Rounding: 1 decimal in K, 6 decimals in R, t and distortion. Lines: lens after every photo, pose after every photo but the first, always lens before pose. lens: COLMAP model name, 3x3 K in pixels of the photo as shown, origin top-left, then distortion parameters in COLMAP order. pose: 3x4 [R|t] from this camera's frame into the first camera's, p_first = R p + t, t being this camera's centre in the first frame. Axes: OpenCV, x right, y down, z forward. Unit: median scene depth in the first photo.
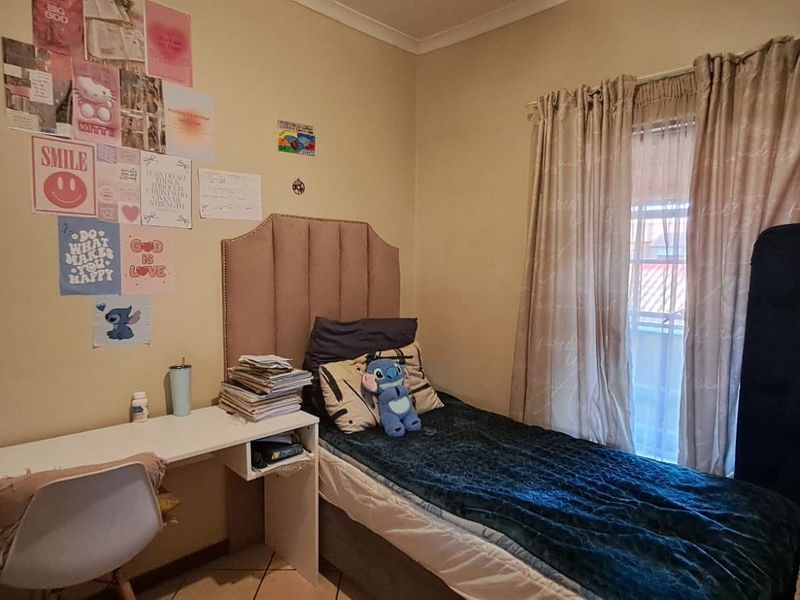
lens RADIAL K [[493.6, 0, 399.2], [0, 493.6, 300.6], [0, 0, 1]] dist [0.002128, 0.011587]
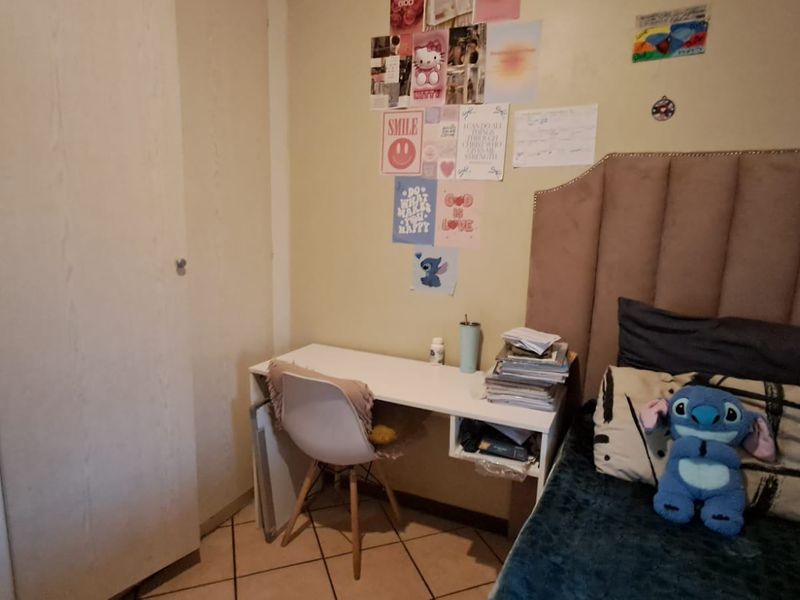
lens RADIAL K [[493.6, 0, 399.1], [0, 493.6, 298.5], [0, 0, 1]] dist [0.002128, 0.011587]
pose [[0.347532, 0.152927, -0.925114, 0.433013], [-0.098486, 0.987107, 0.126177, -0.026901], [0.932482, 0.047260, 0.358112, 0.538003]]
